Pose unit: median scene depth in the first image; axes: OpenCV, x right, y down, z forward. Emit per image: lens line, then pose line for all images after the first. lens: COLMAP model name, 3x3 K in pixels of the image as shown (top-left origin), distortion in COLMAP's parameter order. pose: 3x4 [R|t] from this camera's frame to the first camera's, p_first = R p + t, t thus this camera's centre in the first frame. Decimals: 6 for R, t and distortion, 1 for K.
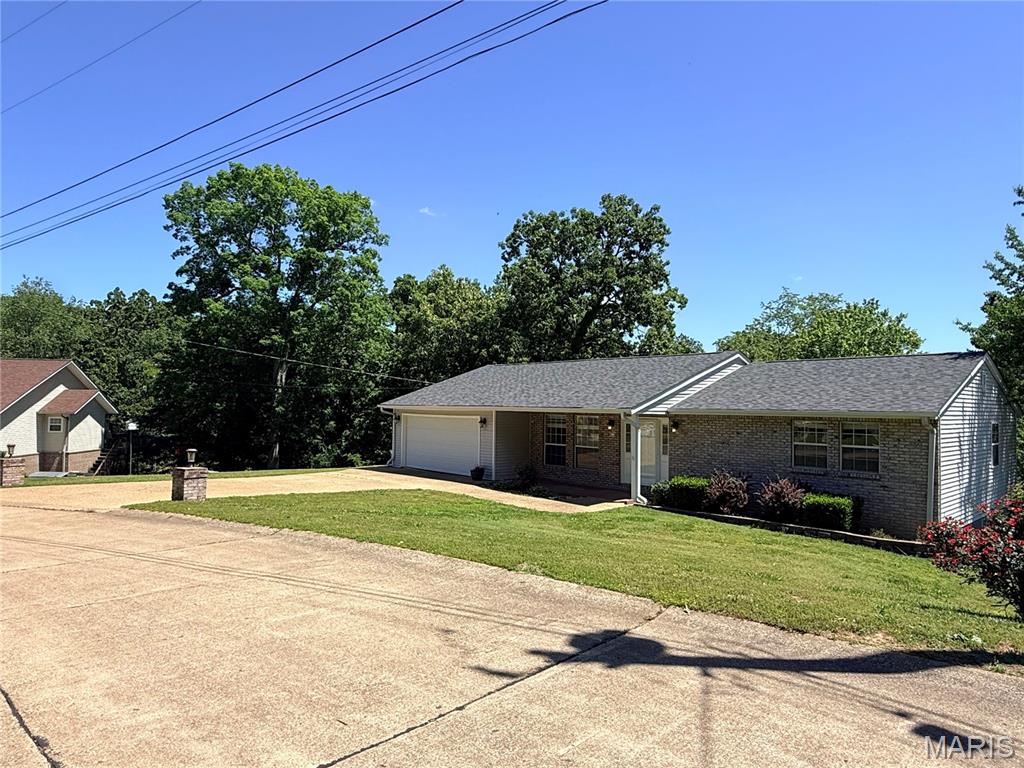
lens RADIAL K [[640.5, 0, 512.0], [0, 640.5, 384.0], [0, 0, 1]] dist [0.003010, 0.000973]
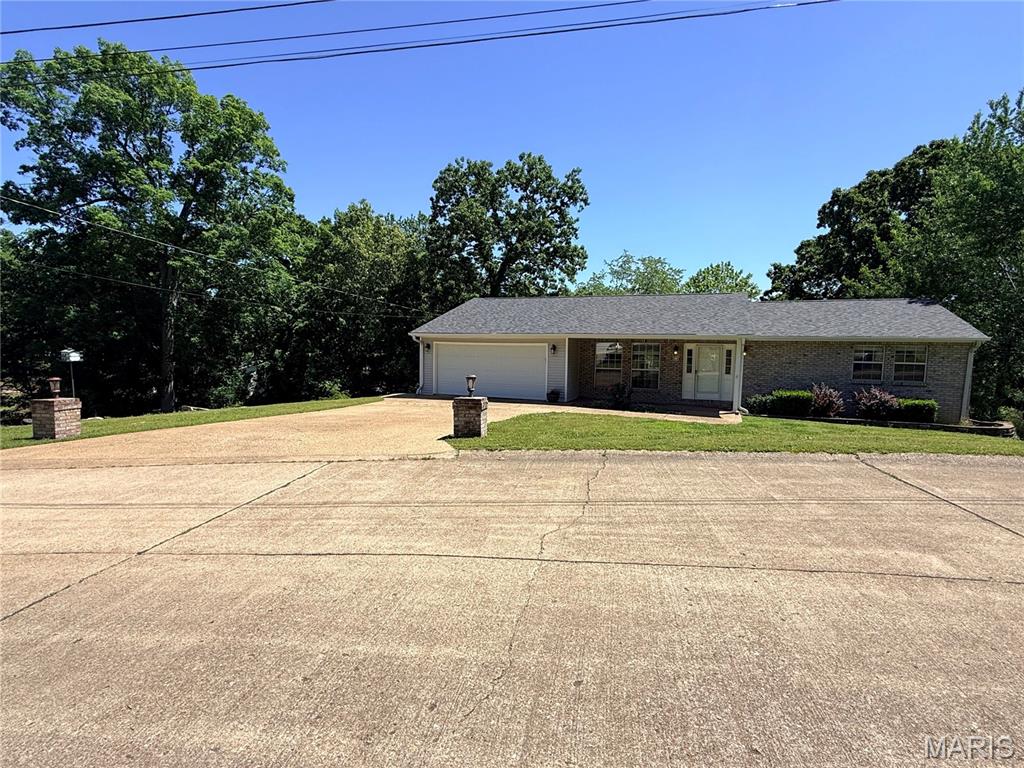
lens RADIAL K [[511.2, 0, 510.9], [0, 511.2, 386.2], [0, 0, 1]] dist [0.000816, 0.000939]
pose [[0.904677, -0.031460, 0.424934, -0.402977], [-0.019026, 0.993293, 0.114045, 0.021157], [-0.425672, -0.111259, 0.898012, 0.209132]]
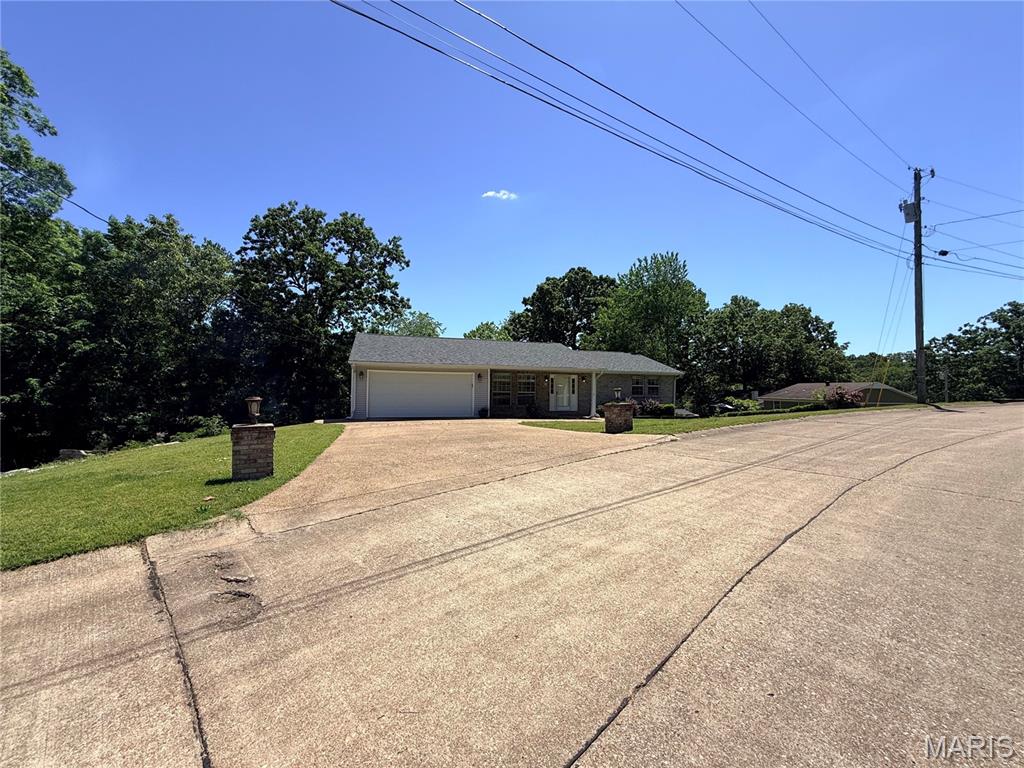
lens RADIAL K [[408.1, 0, 508.8], [0, 408.1, 384.3], [0, 0, 1]] dist [0.000233, 0.000752]
pose [[0.426071, -0.000471, 0.904690, -0.699494], [-0.040588, 0.998983, 0.019636, 0.046843], [-0.903779, -0.045086, 0.425618, 0.464388]]
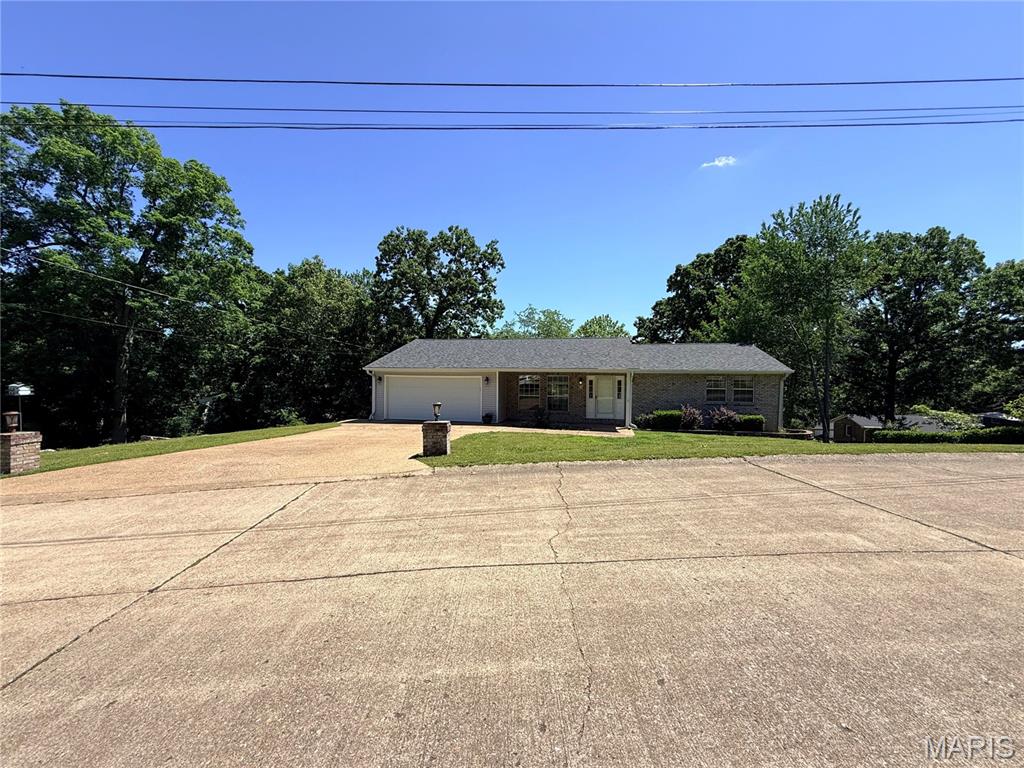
lens RADIAL K [[408.1, 0, 508.8], [0, 408.1, 384.3], [0, 0, 1]] dist [0.000233, 0.000752]
pose [[0.812830, -0.011320, 0.582391, -0.424923], [-0.019989, 0.998680, 0.047309, 0.022556], [-0.582158, -0.050095, 0.811531, 0.235170]]
